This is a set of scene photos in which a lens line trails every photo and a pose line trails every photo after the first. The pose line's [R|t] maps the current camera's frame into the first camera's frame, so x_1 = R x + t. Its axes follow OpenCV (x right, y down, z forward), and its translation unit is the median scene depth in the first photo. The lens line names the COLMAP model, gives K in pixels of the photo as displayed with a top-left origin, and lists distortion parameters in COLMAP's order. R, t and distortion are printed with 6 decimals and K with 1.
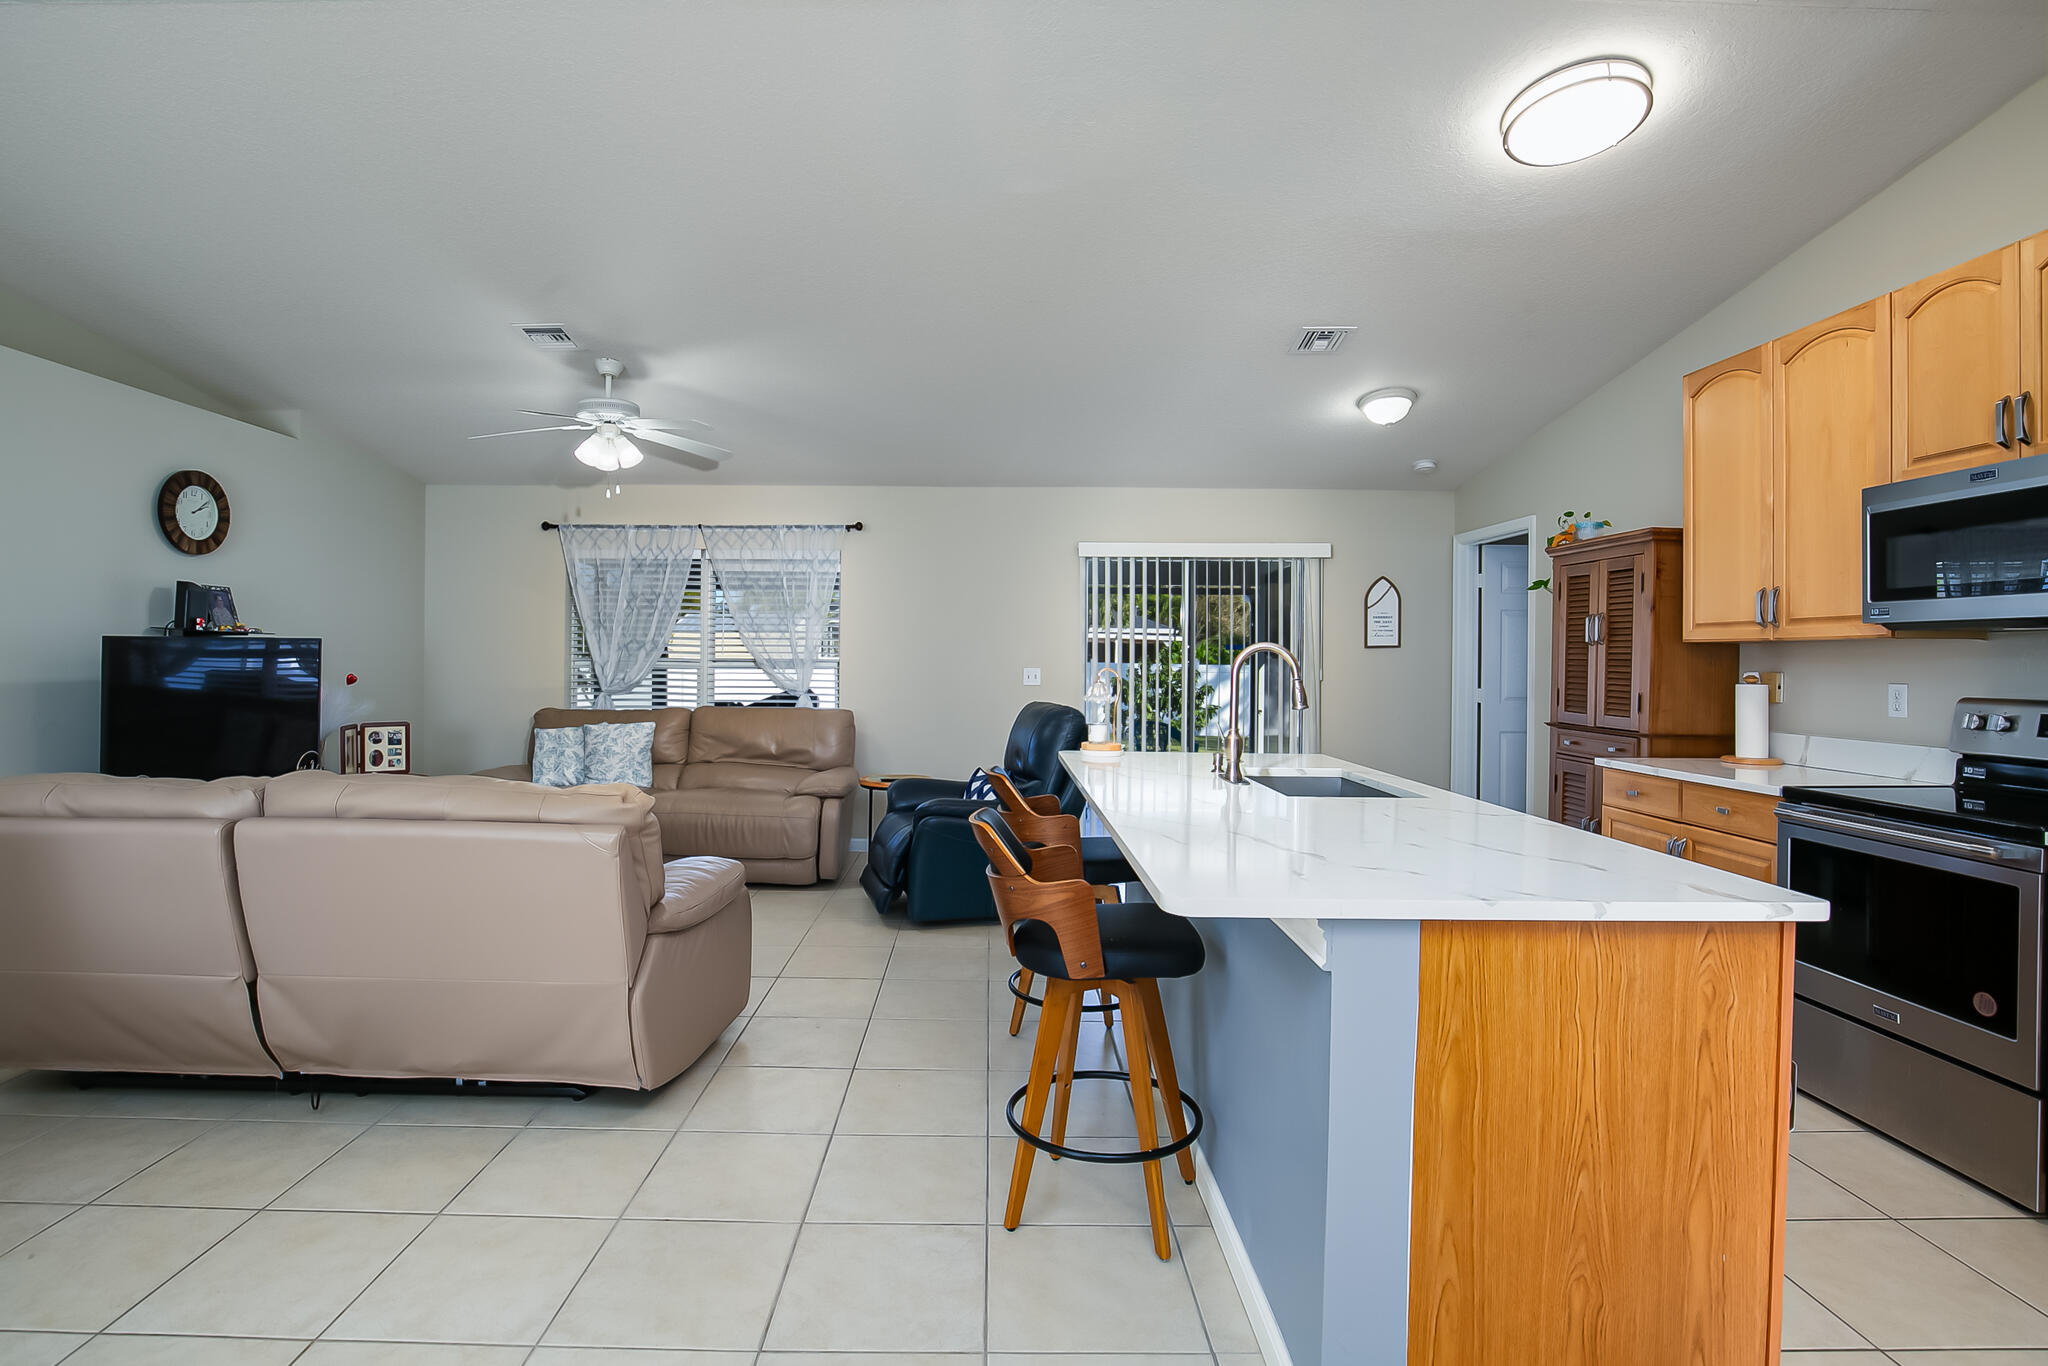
lens RADIAL K [[984.9, 0, 994.6], [0, 984.9, 657.1], [0, 0, 1]] dist [-0.024881, -0.000370]
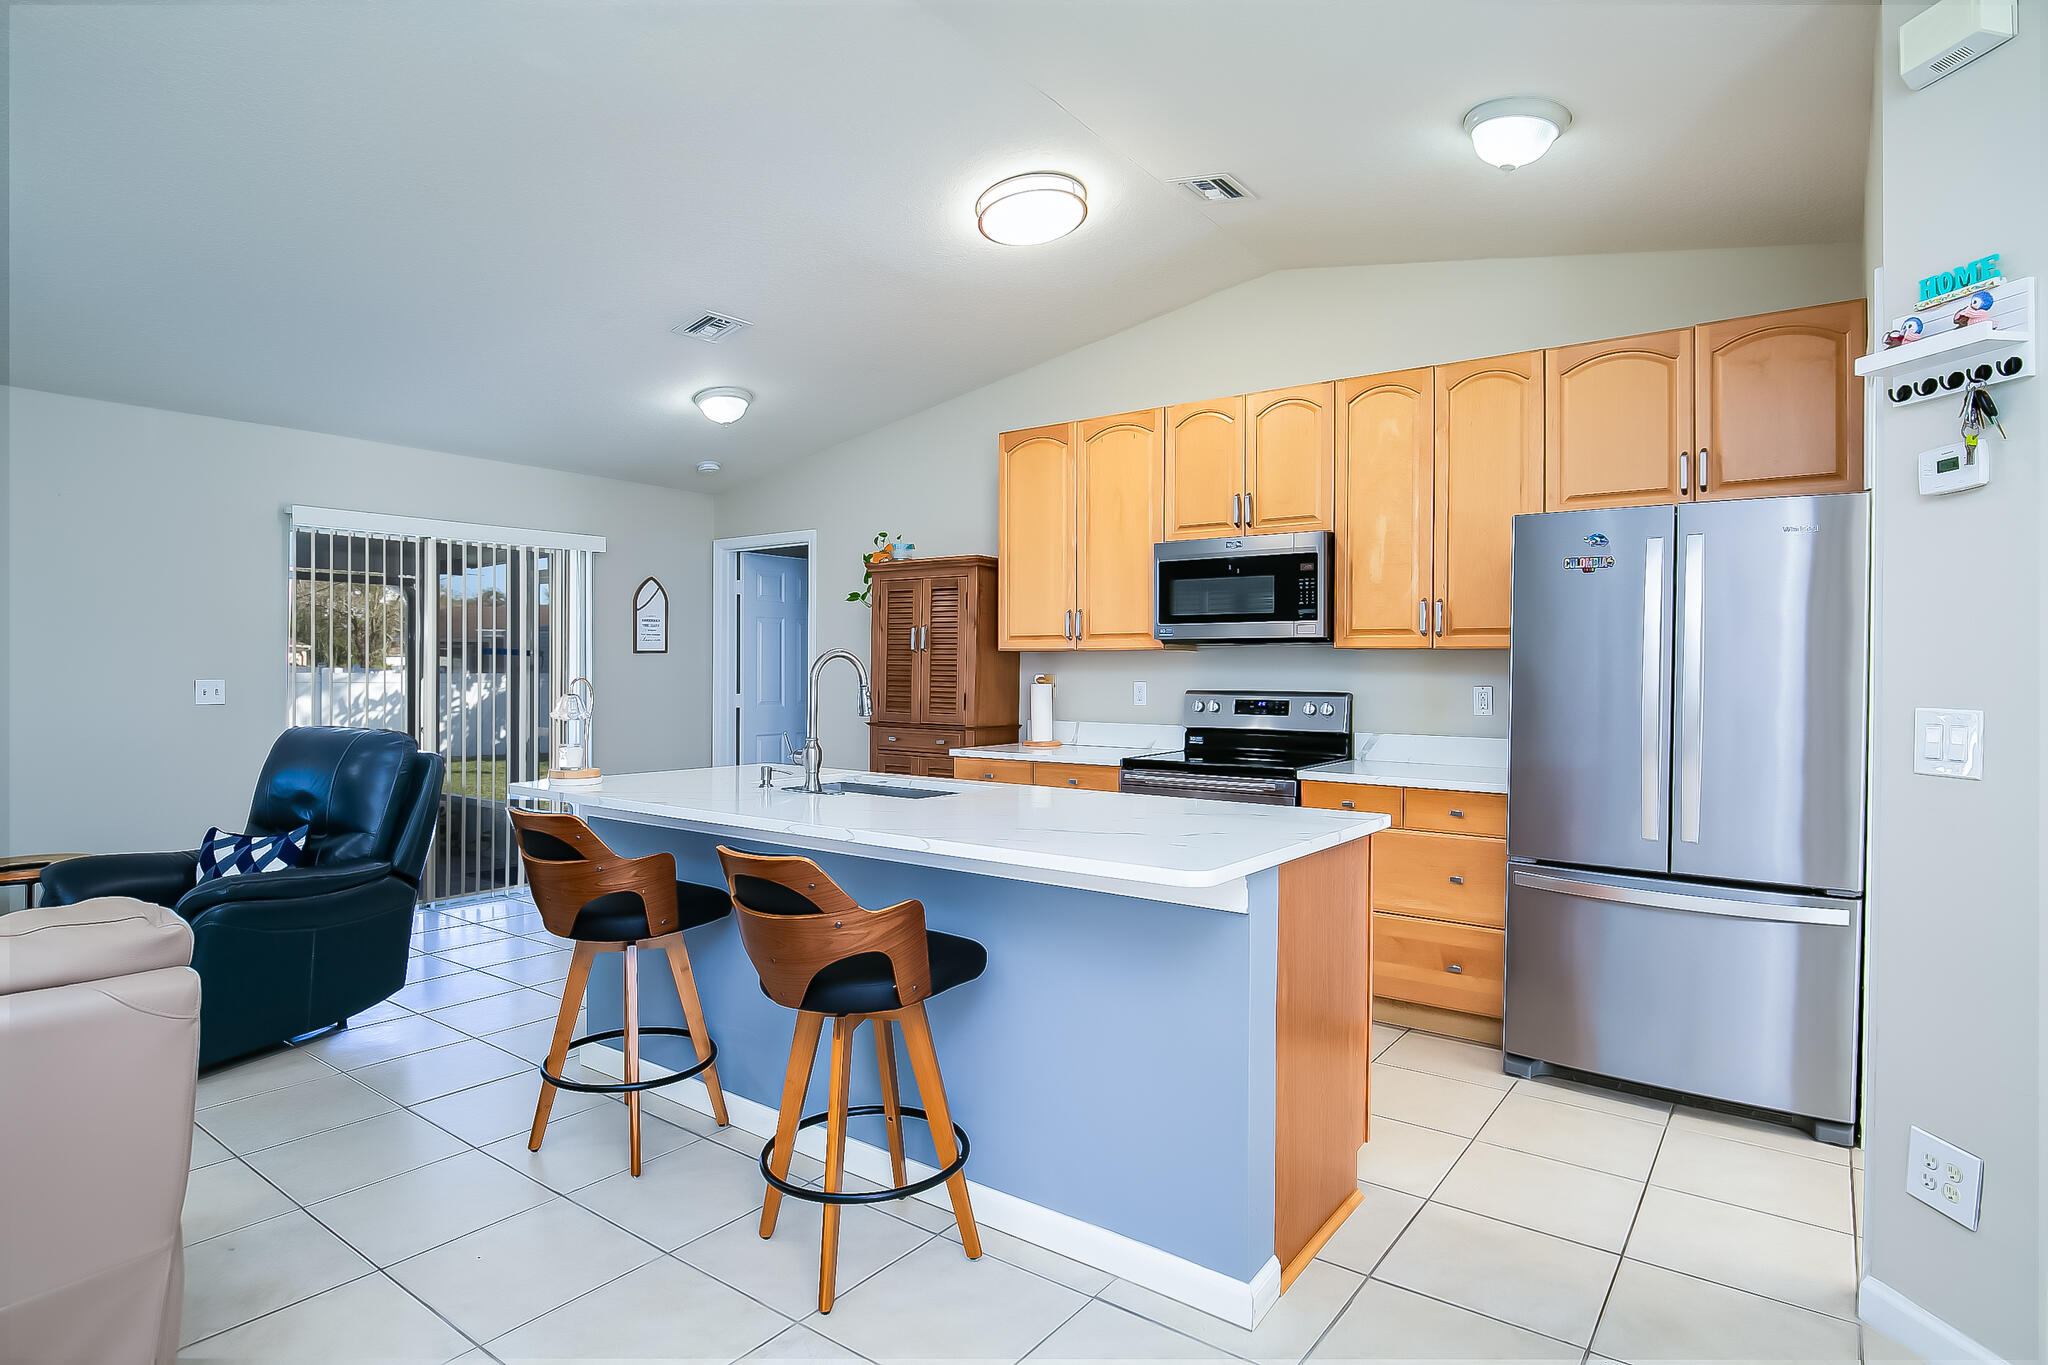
lens RADIAL K [[1081.7, 0, 1019.0], [0, 1081.7, 672.3], [0, 0, 1]] dist [-0.015659, -0.000439]
pose [[0.601354, -0.007812, 0.798944, -0.287083], [0.000391, 0.999955, 0.009483, -0.000844], [-0.798982, -0.005391, 0.601330, 0.123371]]
